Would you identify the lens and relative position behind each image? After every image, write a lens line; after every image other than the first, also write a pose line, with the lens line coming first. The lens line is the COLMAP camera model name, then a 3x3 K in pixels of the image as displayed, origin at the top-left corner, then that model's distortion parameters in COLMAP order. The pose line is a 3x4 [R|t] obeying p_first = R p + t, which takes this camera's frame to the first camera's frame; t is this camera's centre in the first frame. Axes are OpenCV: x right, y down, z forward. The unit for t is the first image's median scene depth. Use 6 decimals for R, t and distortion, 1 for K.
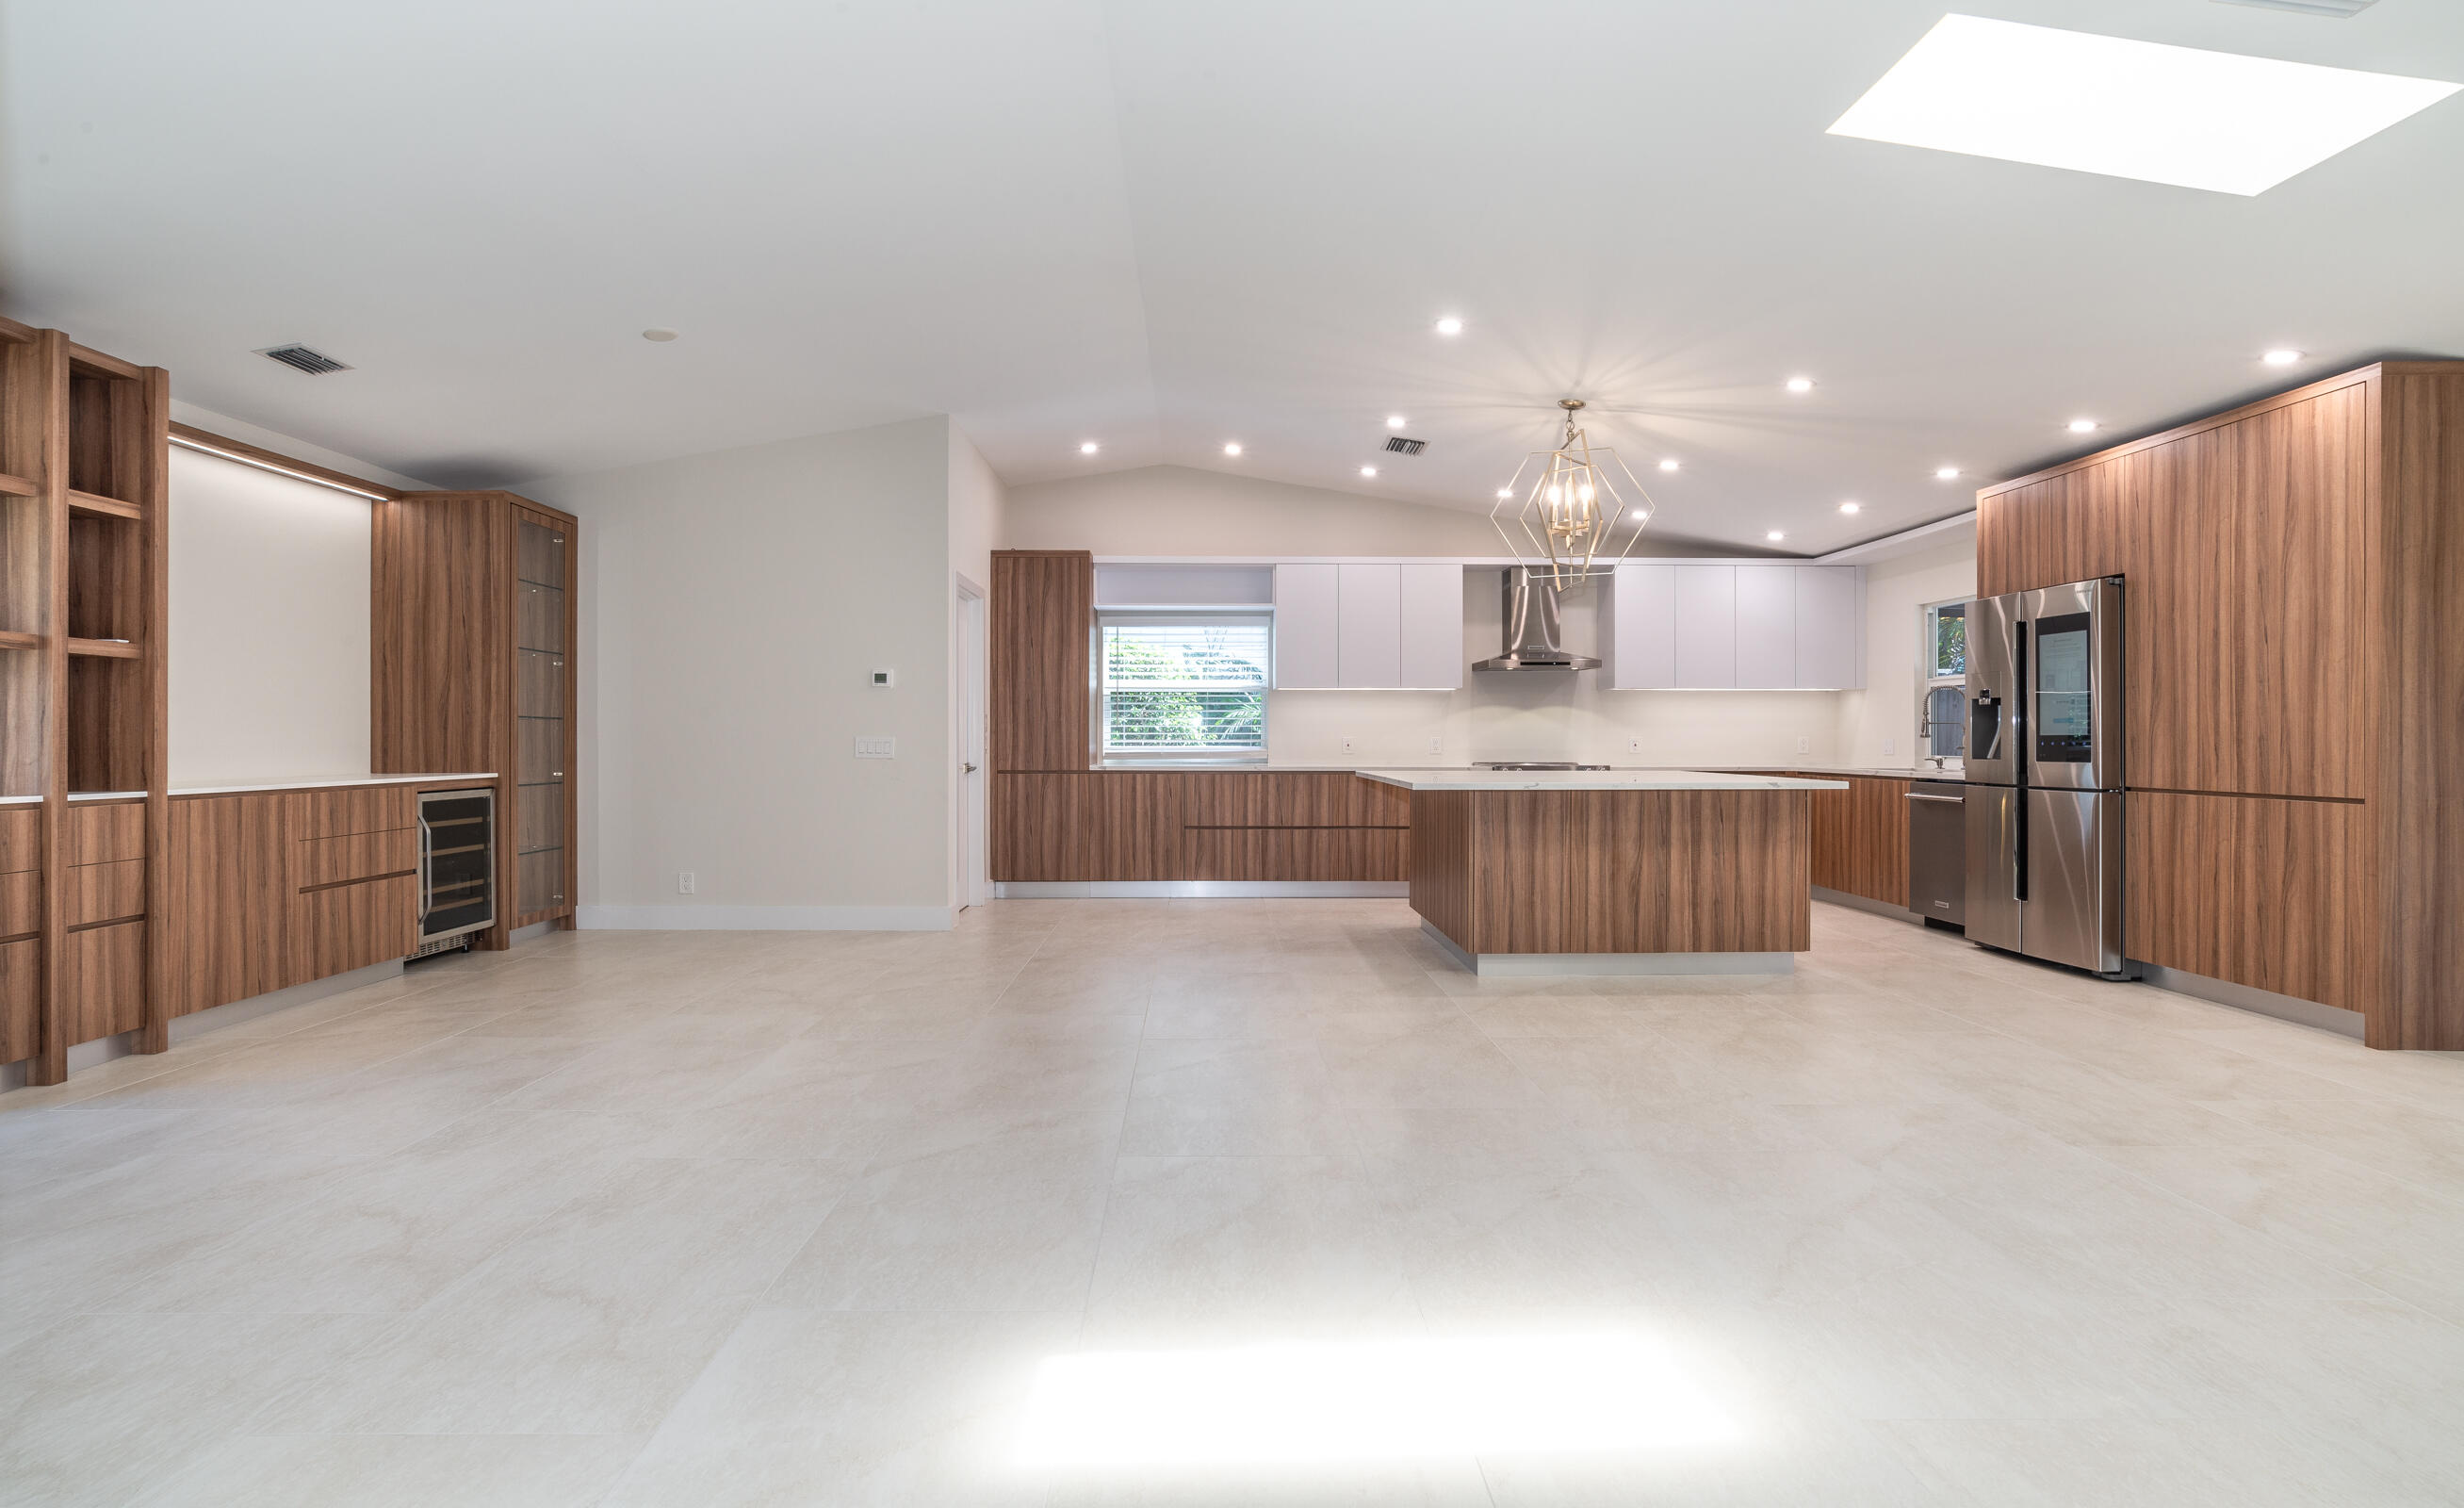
lens RADIAL K [[1212.7, 0, 1225.6], [0, 1212.7, 741.9], [0, 0, 1]] dist [-0.039847, 0.022195]
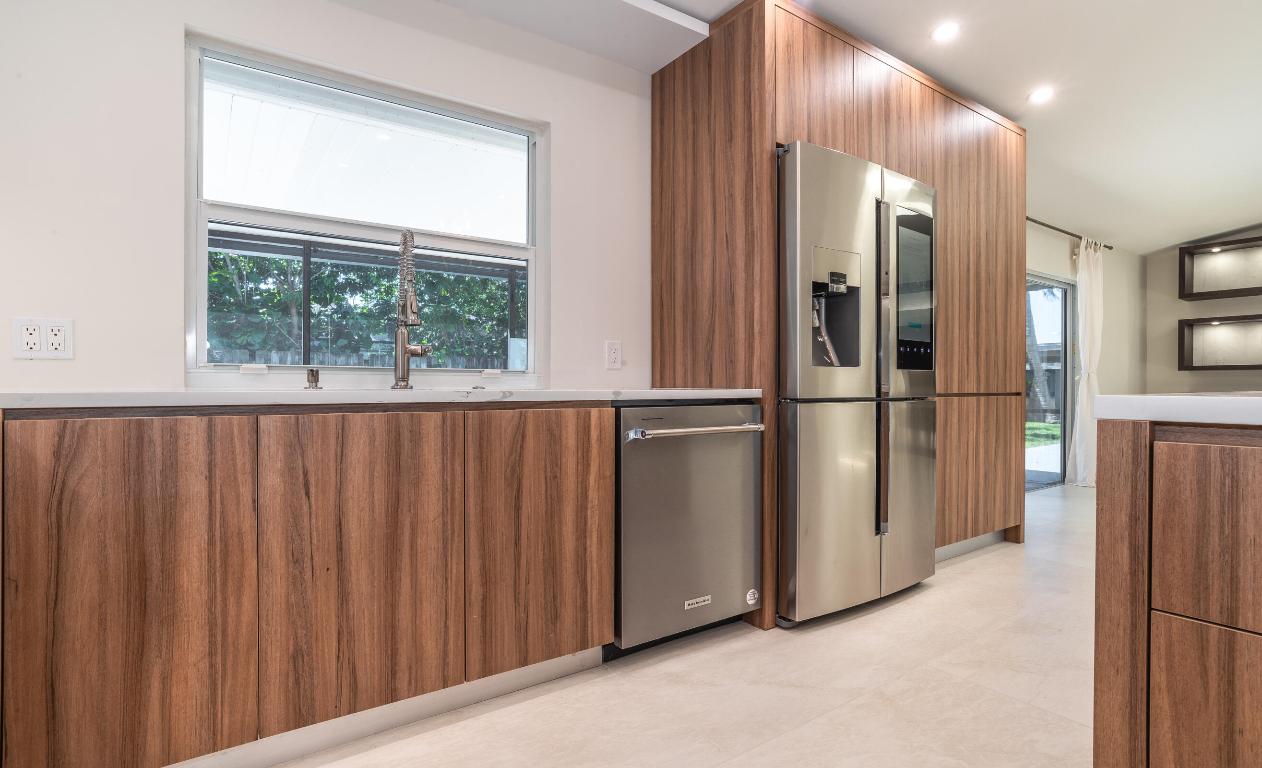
lens RADIAL K [[621.0, 0, 631.3], [0, 621.0, 388.7], [0, 0, 1]] dist [-0.039847, 0.022195]
pose [[-0.563122, -0.006511, 0.826348, 0.424291], [-0.001538, 0.999975, 0.006830, 0.028600], [-0.826372, 0.002575, -0.563118, 1.442207]]
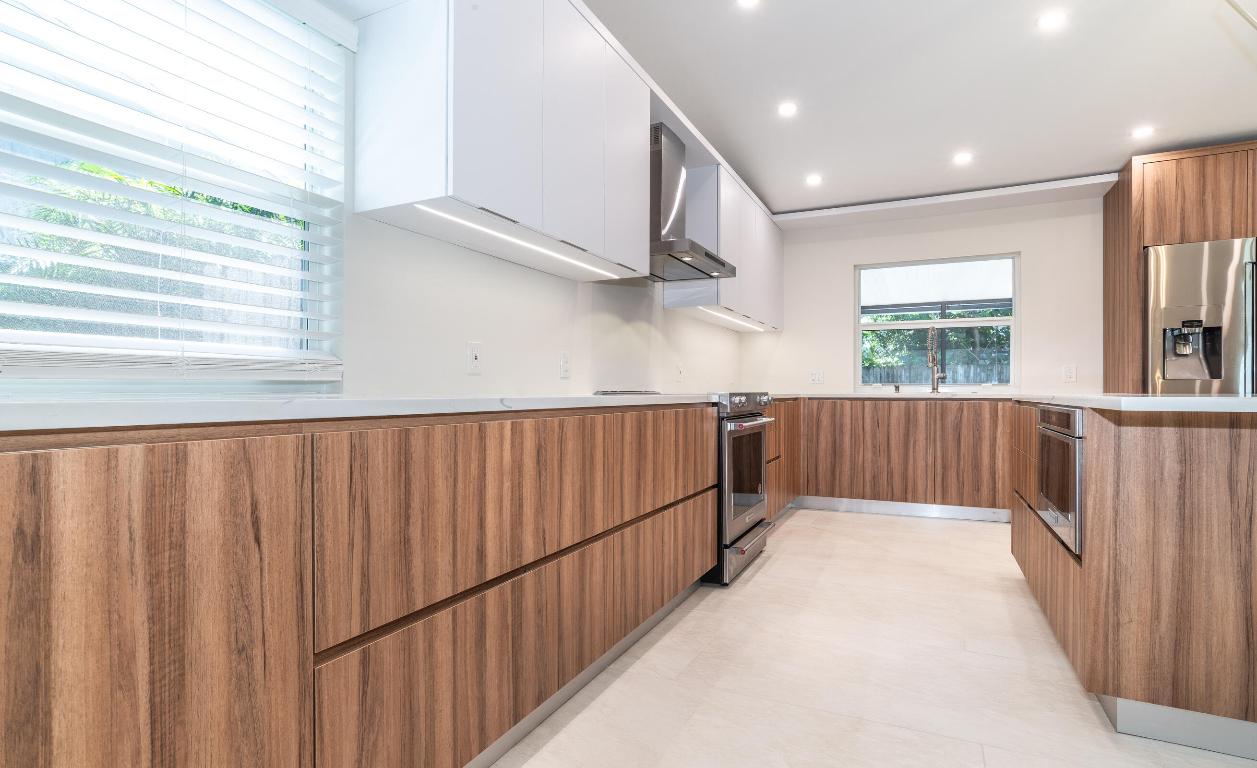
lens RADIAL K [[618.6, 0, 627.6], [0, 618.6, 393.9], [0, 0, 1]] dist [-0.039847, 0.022195]
pose [[0.453684, -0.004090, 0.891153, -0.166133], [0.000994, 0.999991, 0.004083, 0.028335], [-0.891162, -0.000967, 0.453684, 1.335245]]
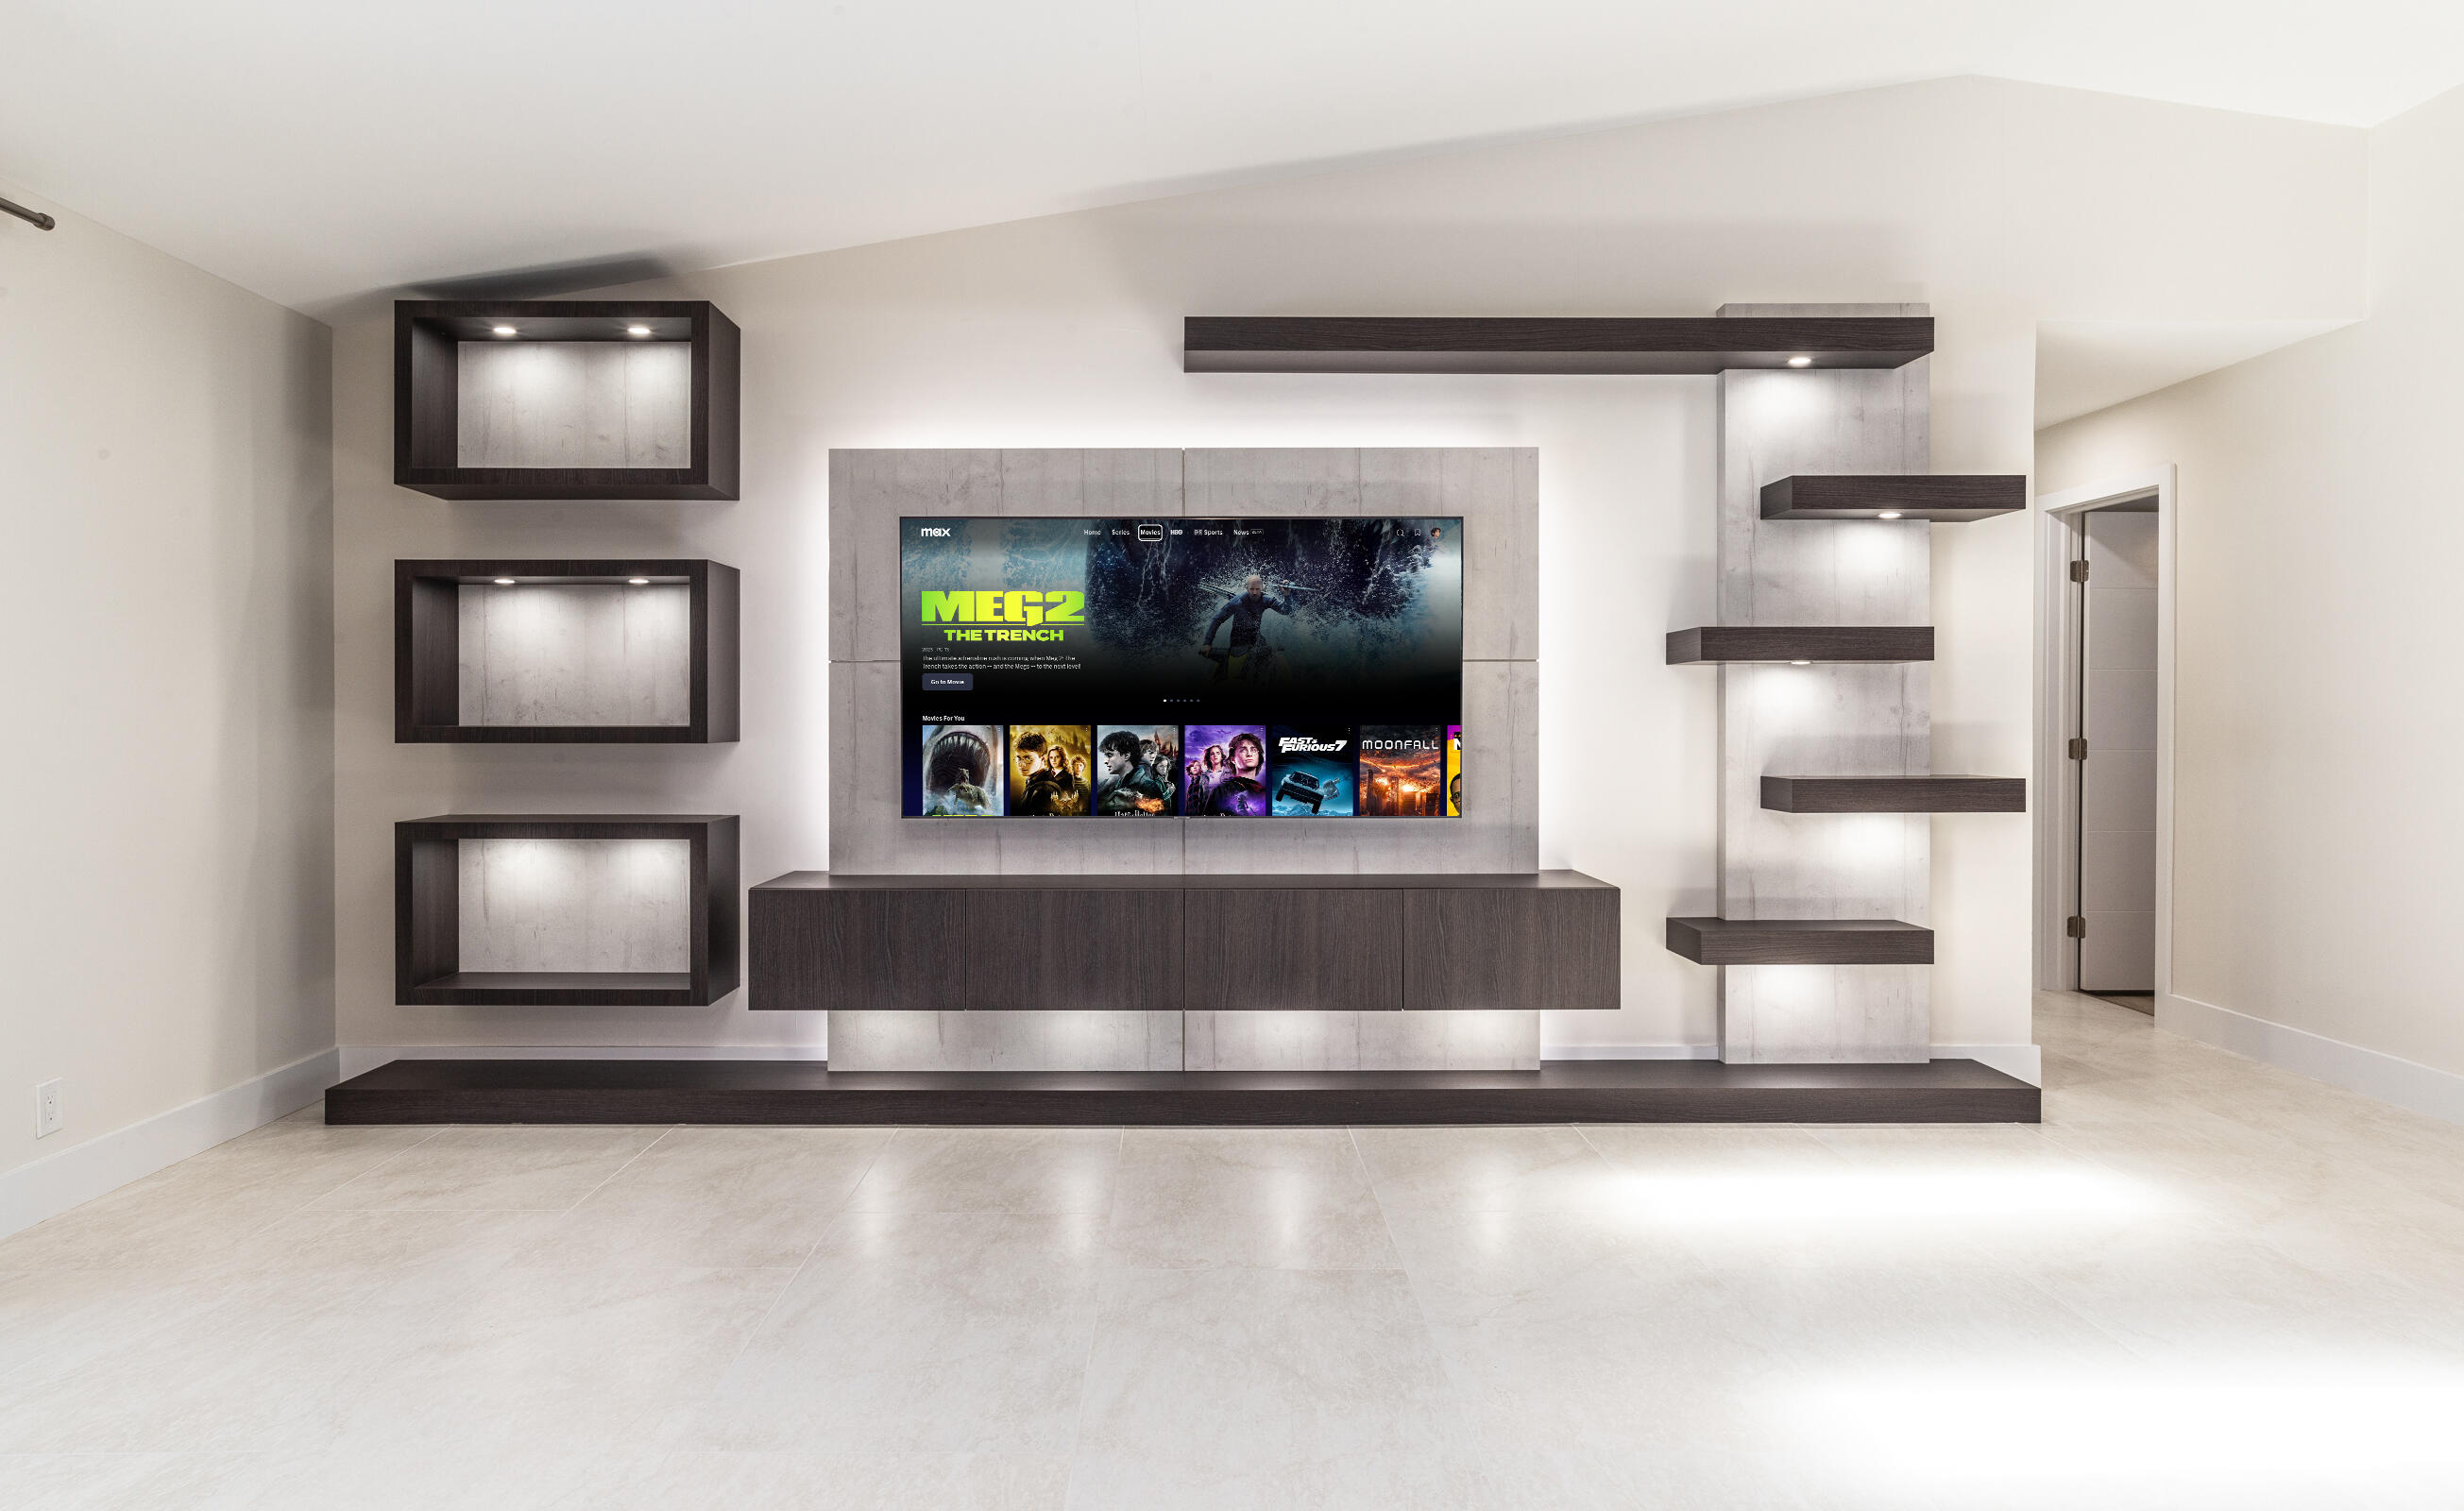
lens RADIAL K [[1629.4, 0, 1189.3], [0, 1629.4, 733.0], [0, 0, 1]] dist [-0.014473, 0.009216]
pose [[-0.999791, -0.001618, 0.020374, 0.363300], [-0.001406, 0.999945, 0.010413, -0.013459], [-0.020389, 0.010382, -0.999738, 0.794296]]
